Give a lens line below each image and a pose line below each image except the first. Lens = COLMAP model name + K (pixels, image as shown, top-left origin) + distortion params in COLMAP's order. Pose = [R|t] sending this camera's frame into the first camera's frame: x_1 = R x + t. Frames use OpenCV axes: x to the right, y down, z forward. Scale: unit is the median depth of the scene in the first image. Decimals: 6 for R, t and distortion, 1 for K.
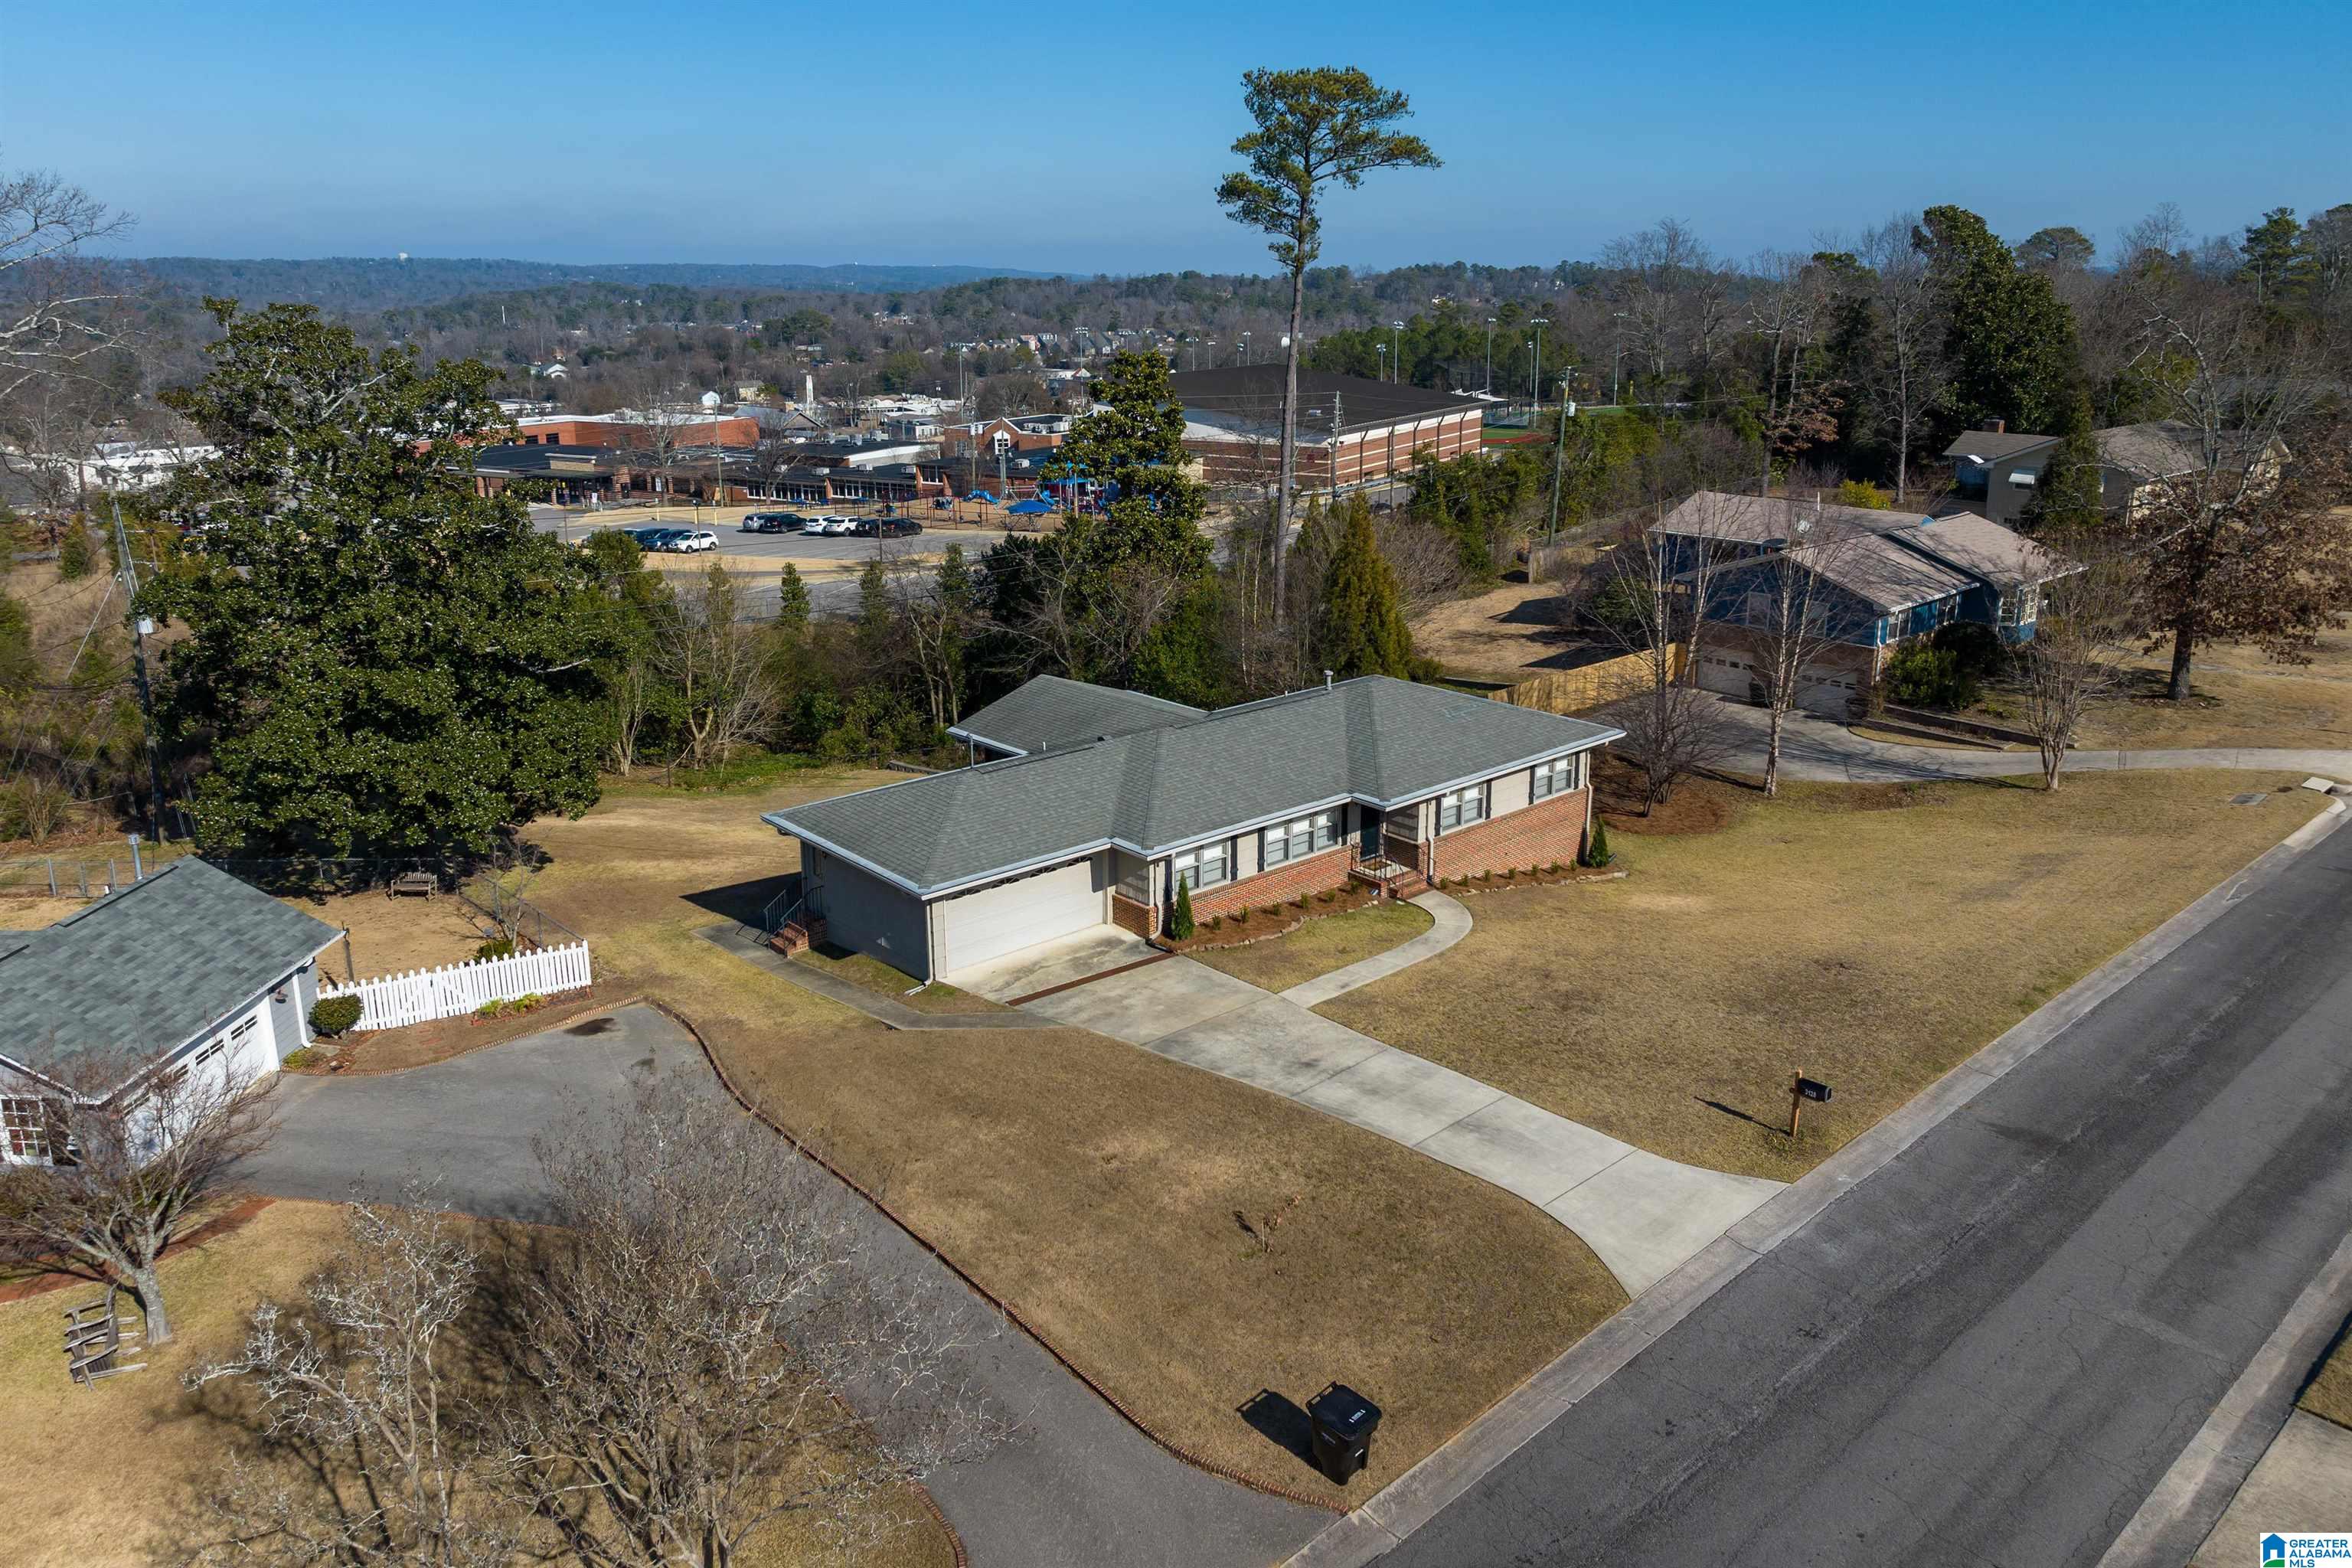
lens RADIAL K [[1628.9, 0, 1173.1], [0, 1628.9, 823.5], [0, 0, 1]] dist [-0.031955, -0.000410]
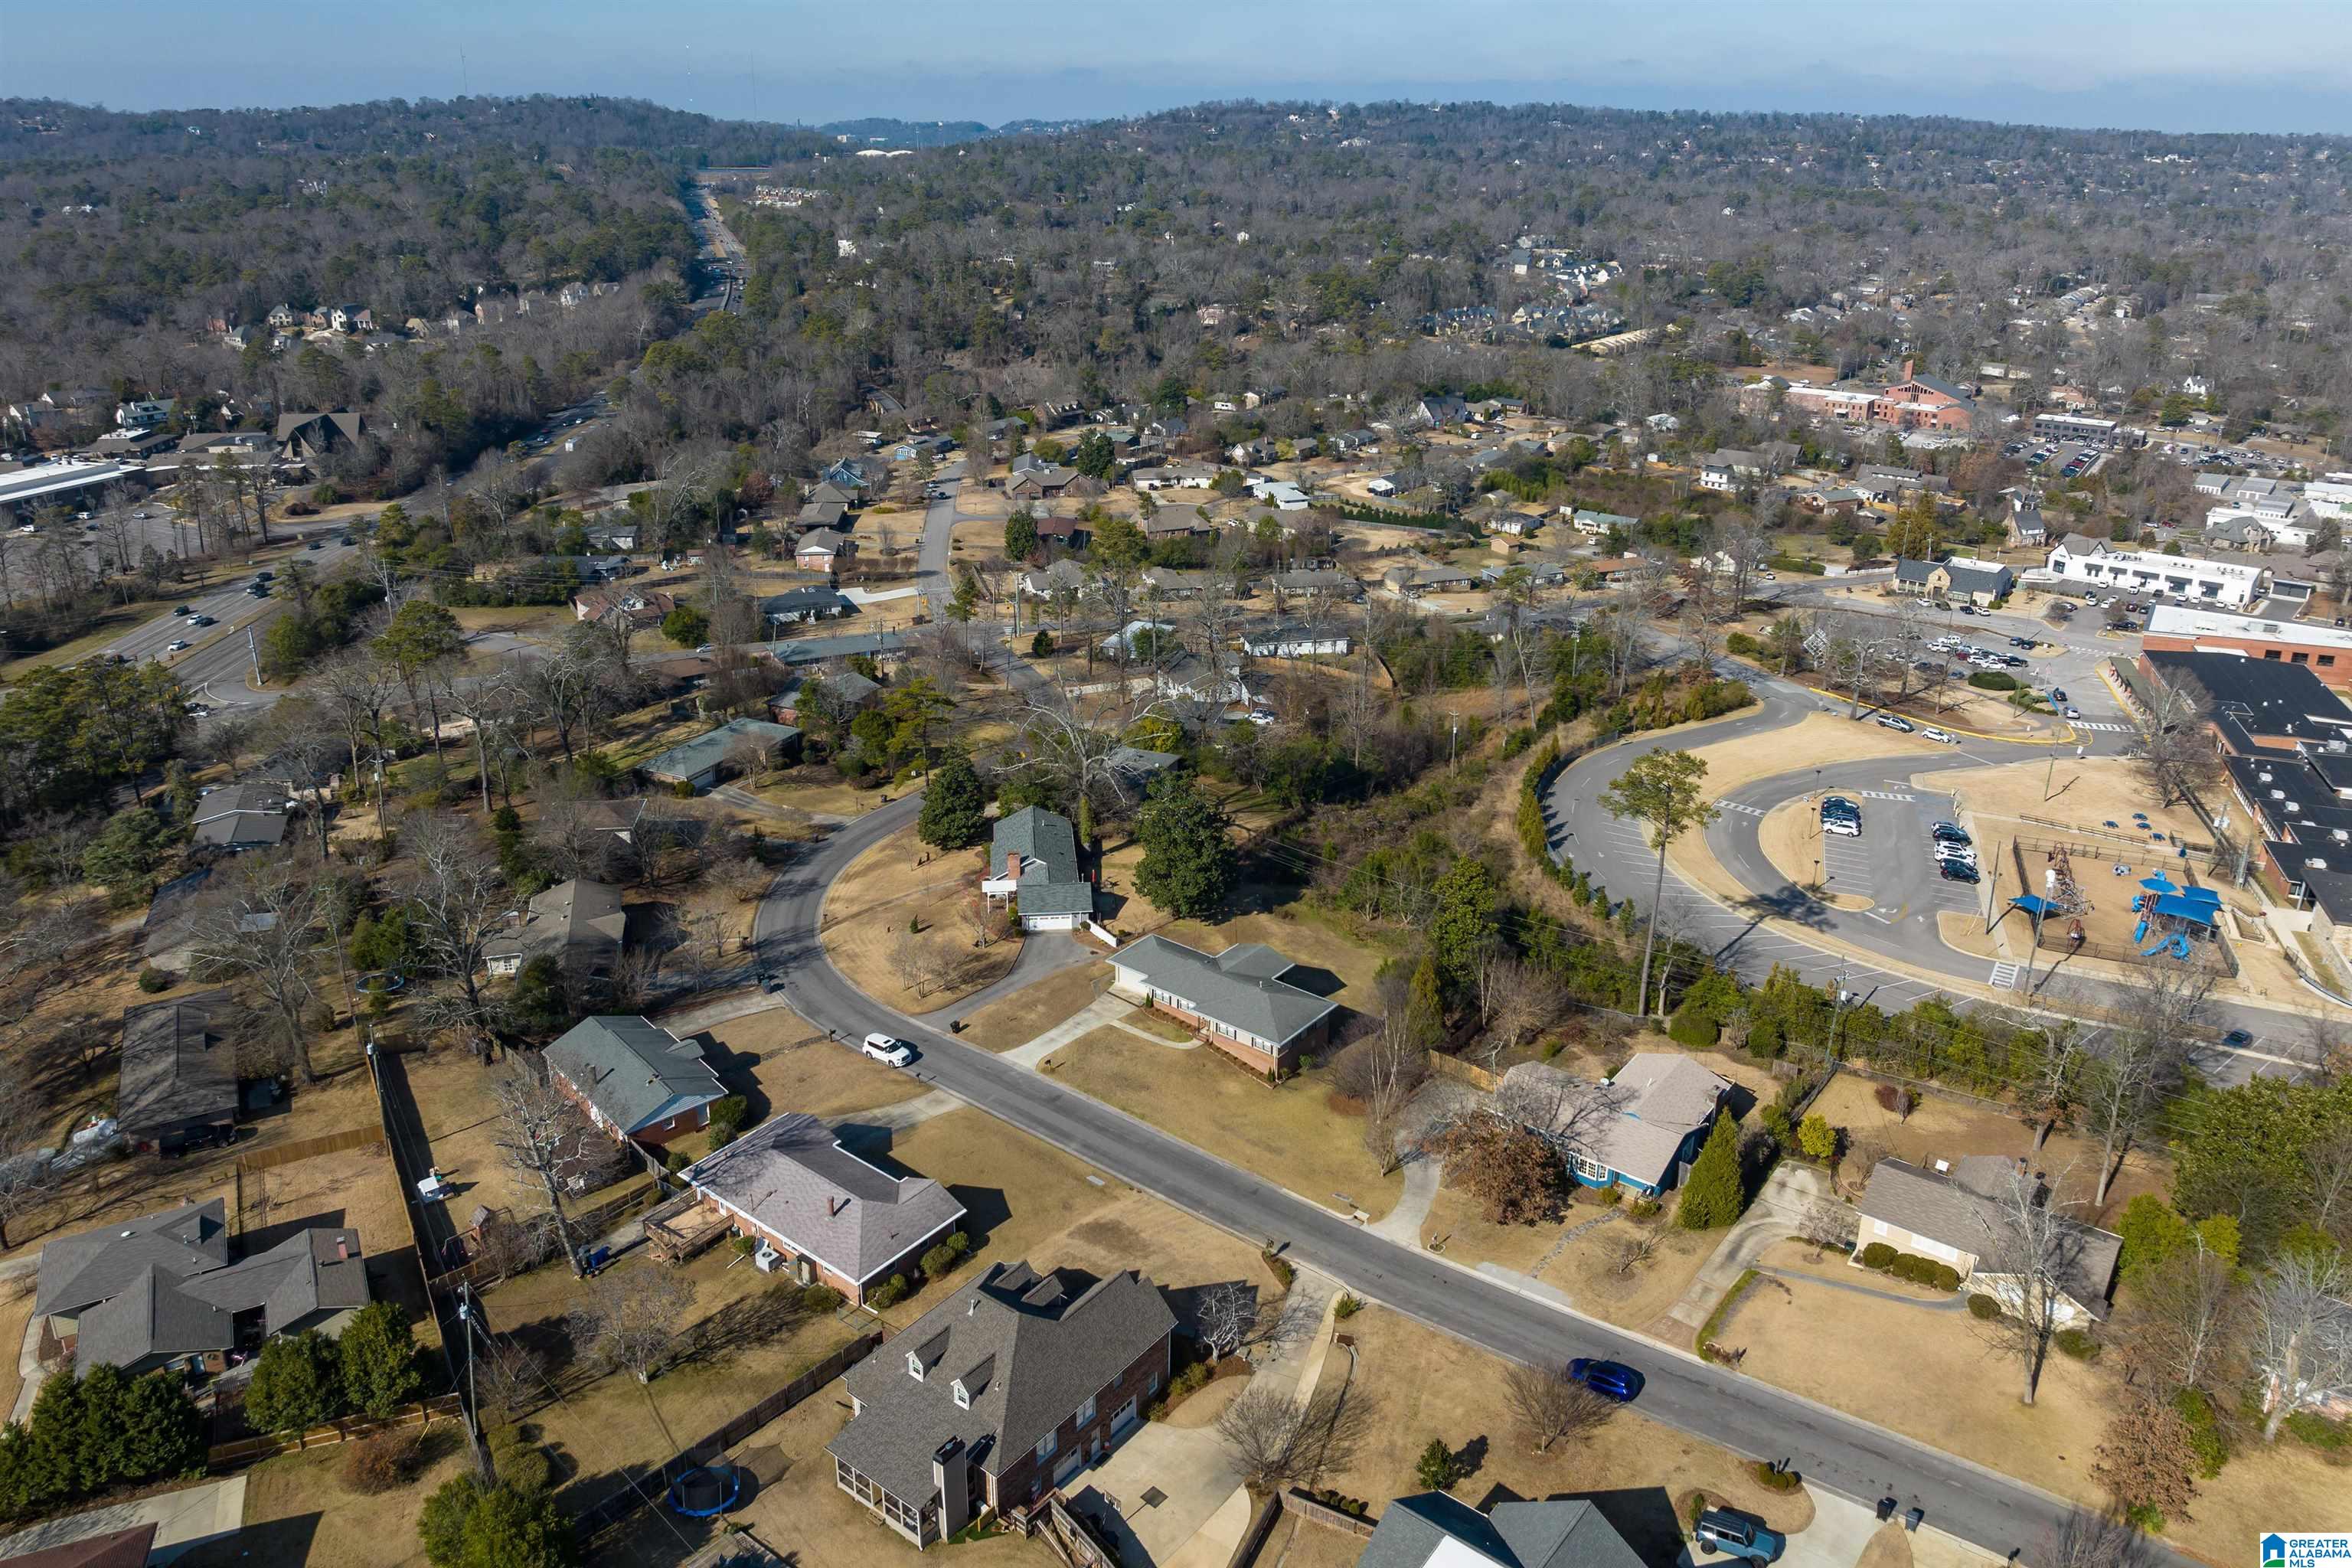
lens RADIAL K [[1600.8, 0, 1161.4], [0, 1600.8, 712.1], [0, 0, 1]] dist [-0.029901, -0.004034]
pose [[0.175533, 0.333340, -0.926322, 3.762861], [-0.318478, 0.909563, 0.266959, -1.819922], [0.931536, 0.248153, 0.265819, -0.229293]]
